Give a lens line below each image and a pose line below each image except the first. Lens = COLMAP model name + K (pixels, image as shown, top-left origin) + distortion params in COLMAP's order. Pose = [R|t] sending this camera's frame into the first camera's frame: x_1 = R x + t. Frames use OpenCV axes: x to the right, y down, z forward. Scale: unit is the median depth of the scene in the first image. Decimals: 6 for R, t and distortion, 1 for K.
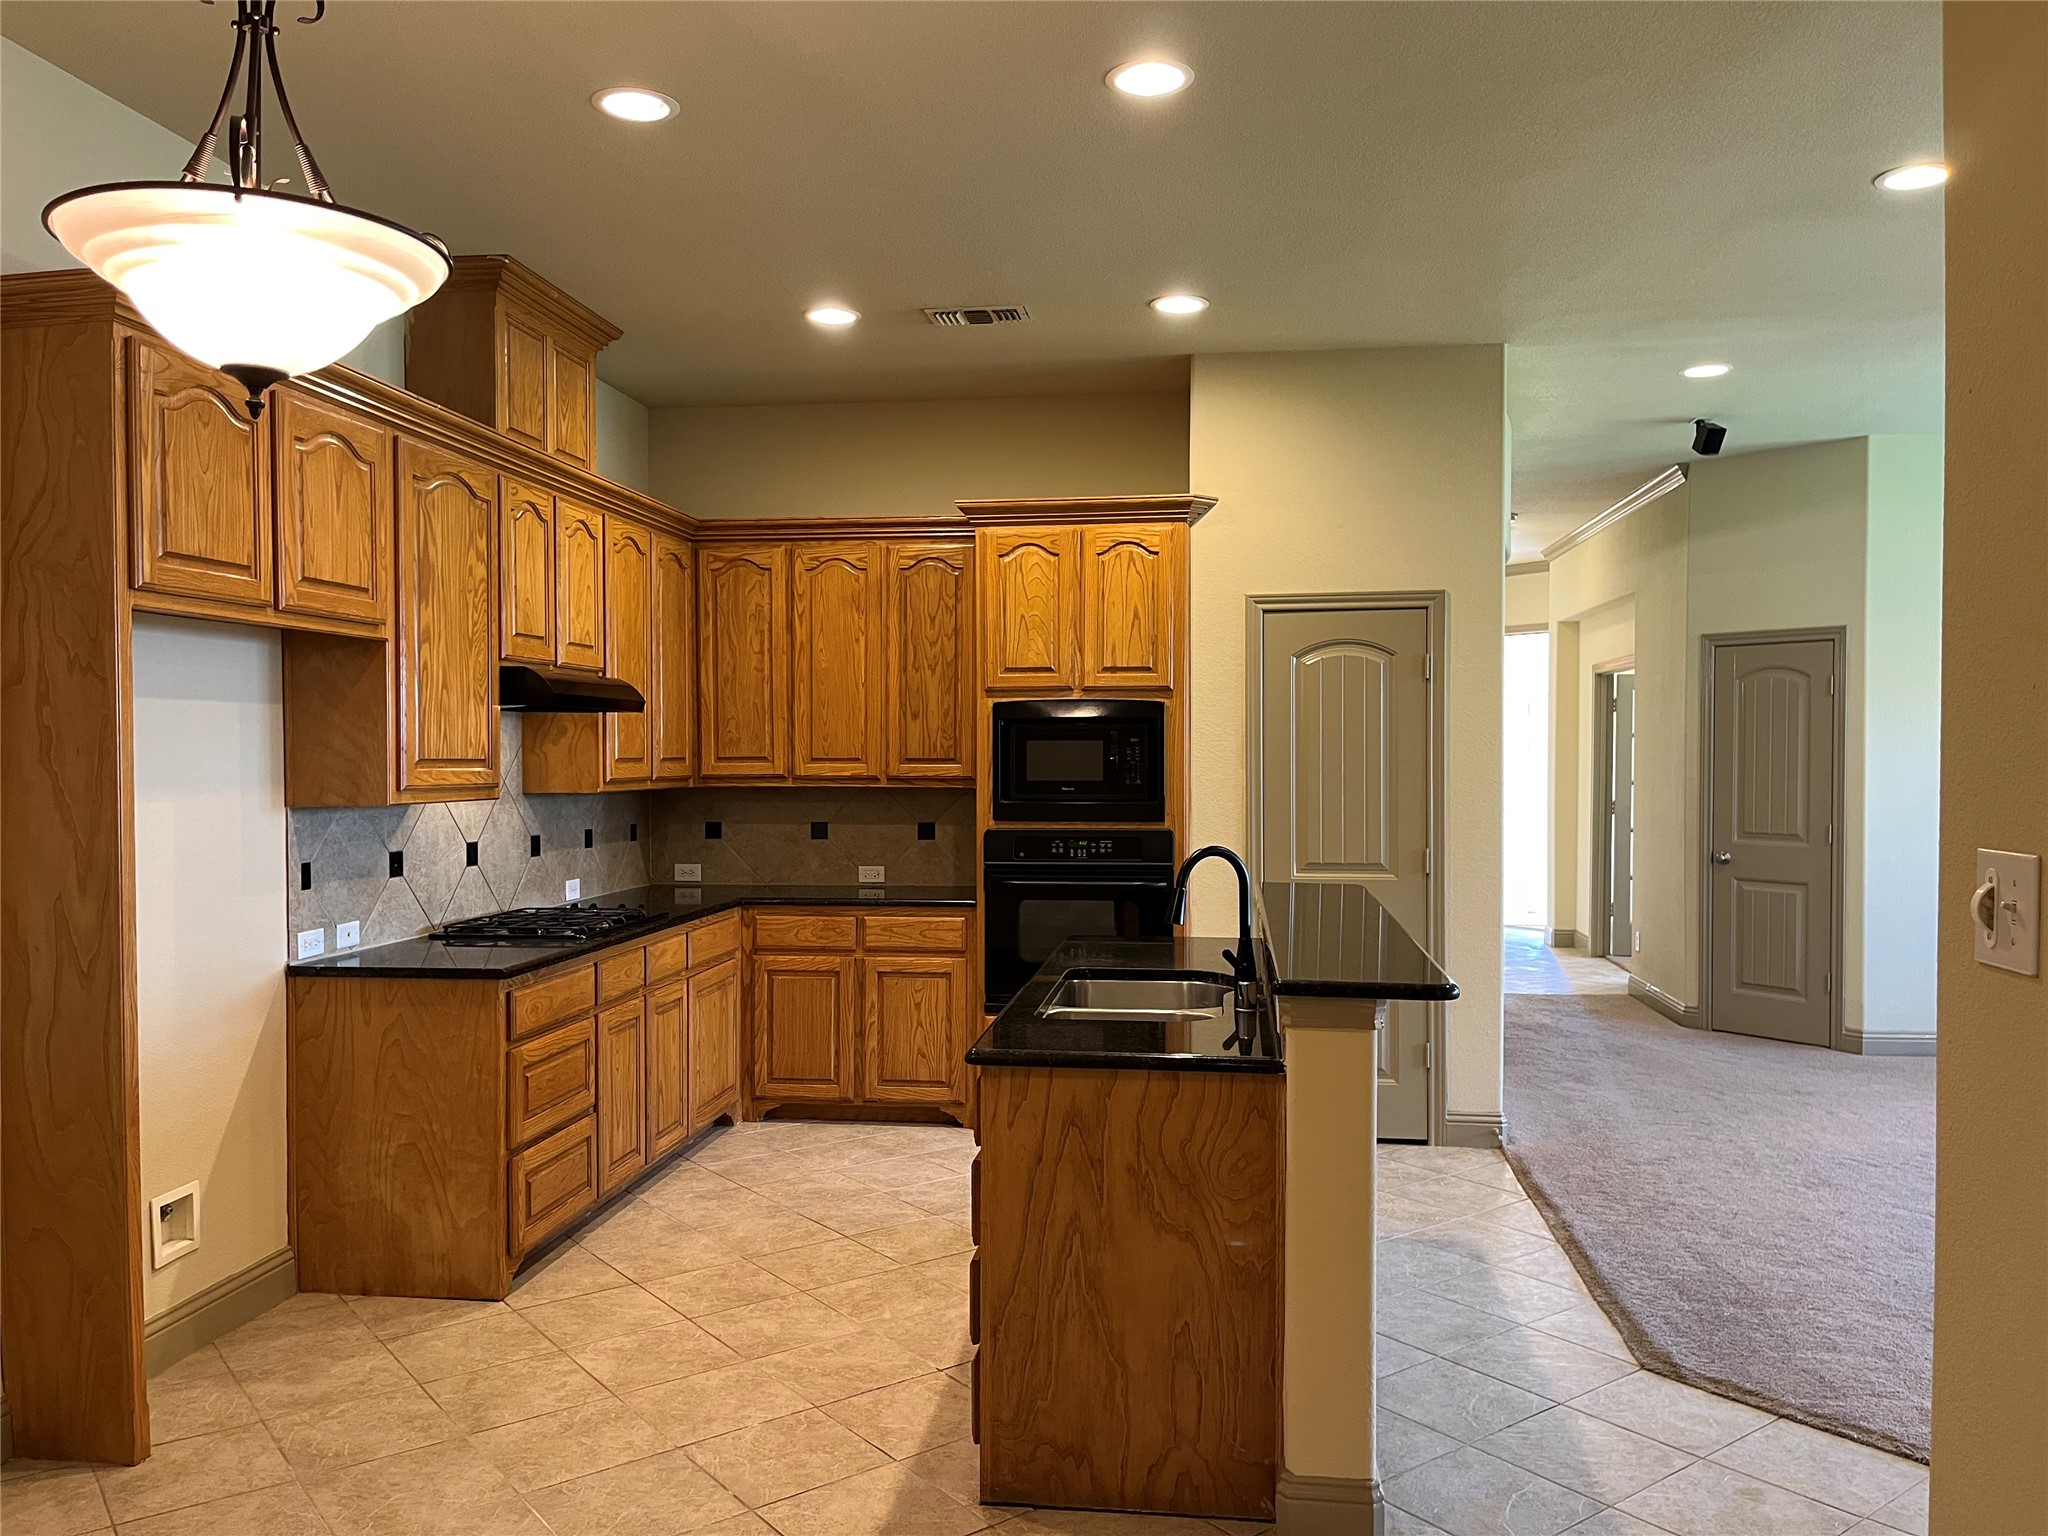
lens RADIAL K [[1554.9, 0, 1026.7], [0, 1554.9, 779.0], [0, 0, 1]] dist [0.060570, -0.065439]
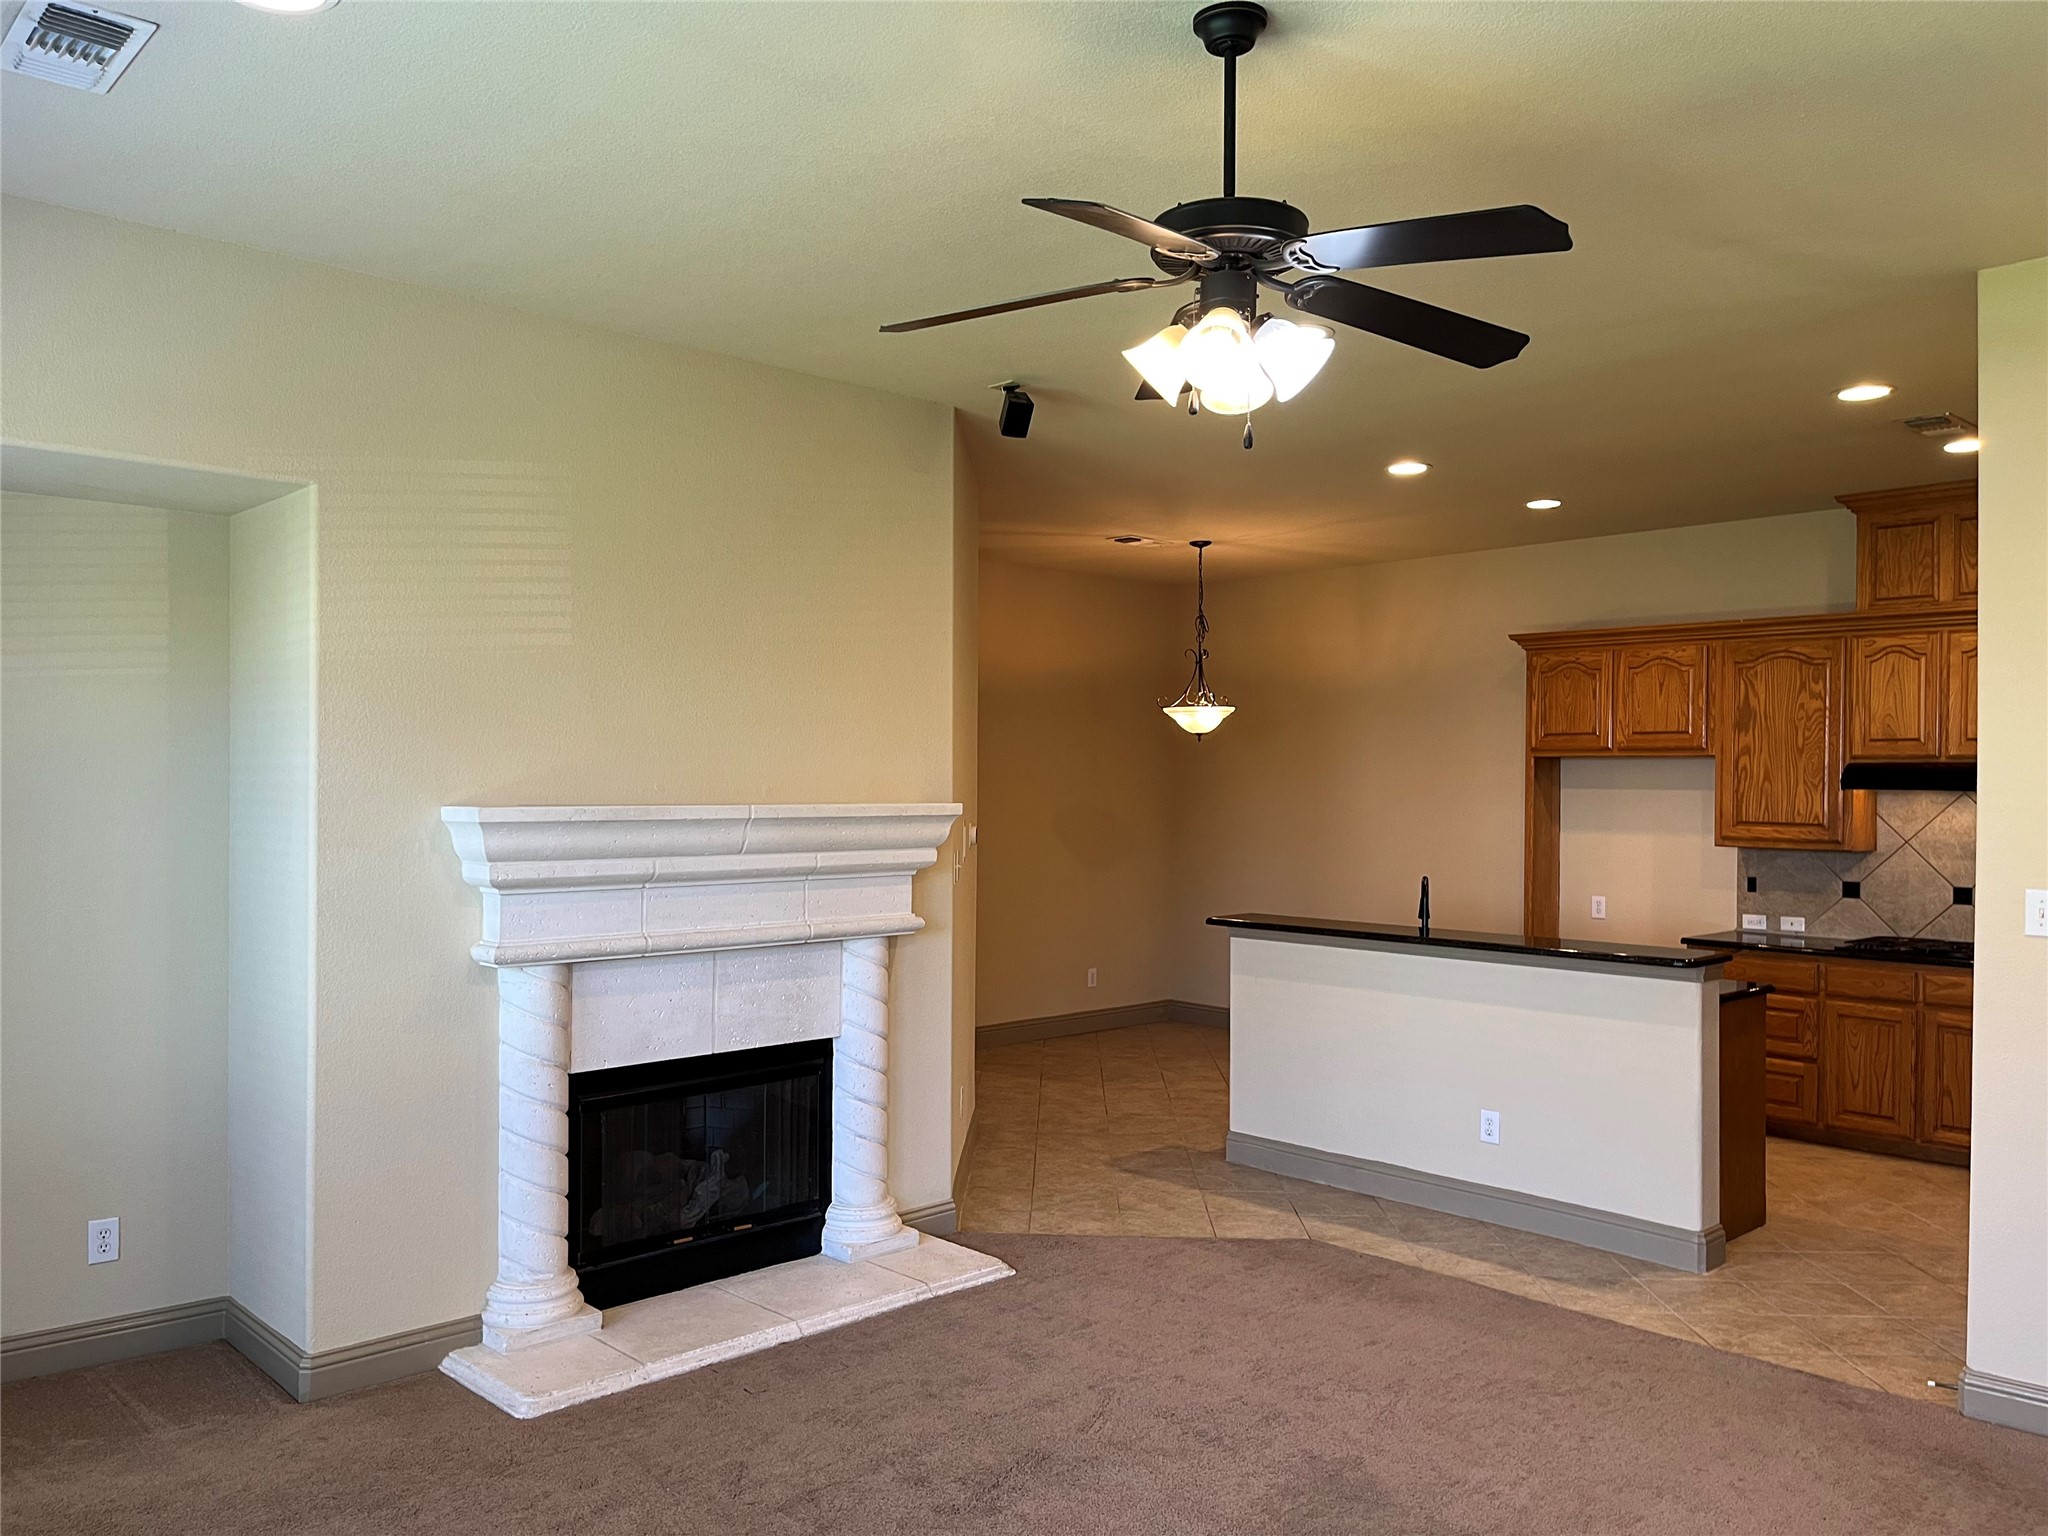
lens RADIAL K [[1554.9, 0, 1025.1], [0, 1554.9, 778.5], [0, 0, 1]] dist [0.060570, -0.065439]
pose [[-0.625663, -0.002983, -0.780087, 1.111473], [-0.020283, 0.999717, 0.012446, -0.049655], [0.779829, 0.023610, -0.625547, 1.101731]]
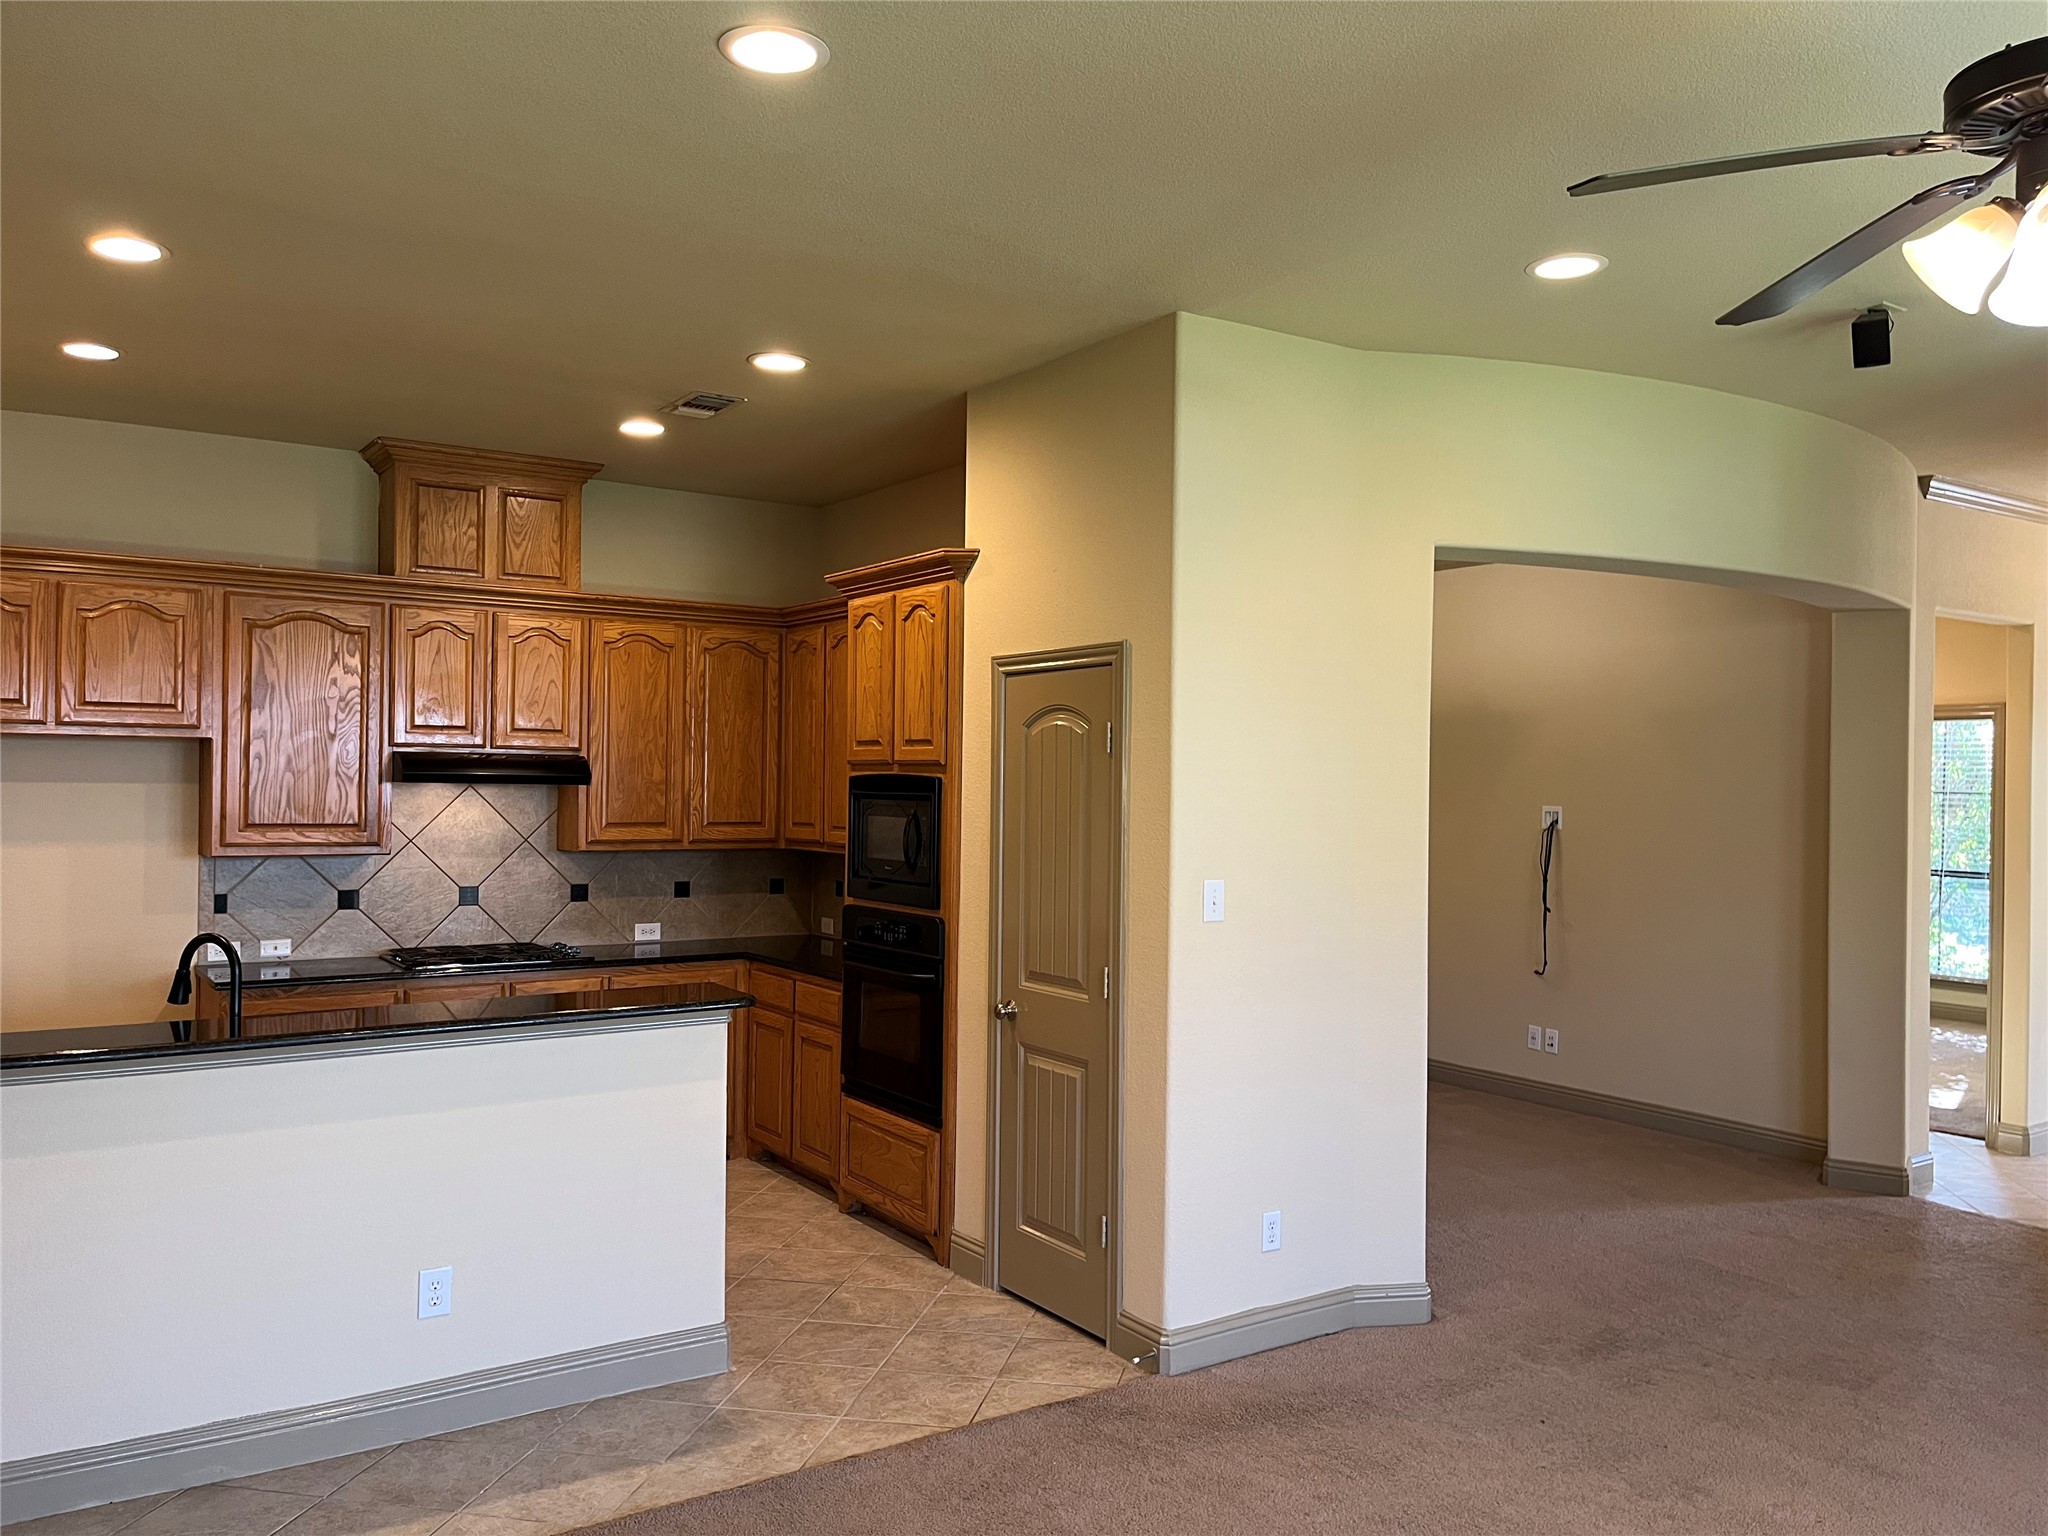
lens RADIAL K [[1554.9, 0, 1034.1], [0, 1554.9, 780.0], [0, 0, 1]] dist [0.060570, -0.065439]
pose [[0.664805, 0.009797, -0.746953, 0.817599], [-0.026732, 0.999586, -0.010682, -0.040917], [0.746539, 0.027069, 0.664791, 0.445648]]
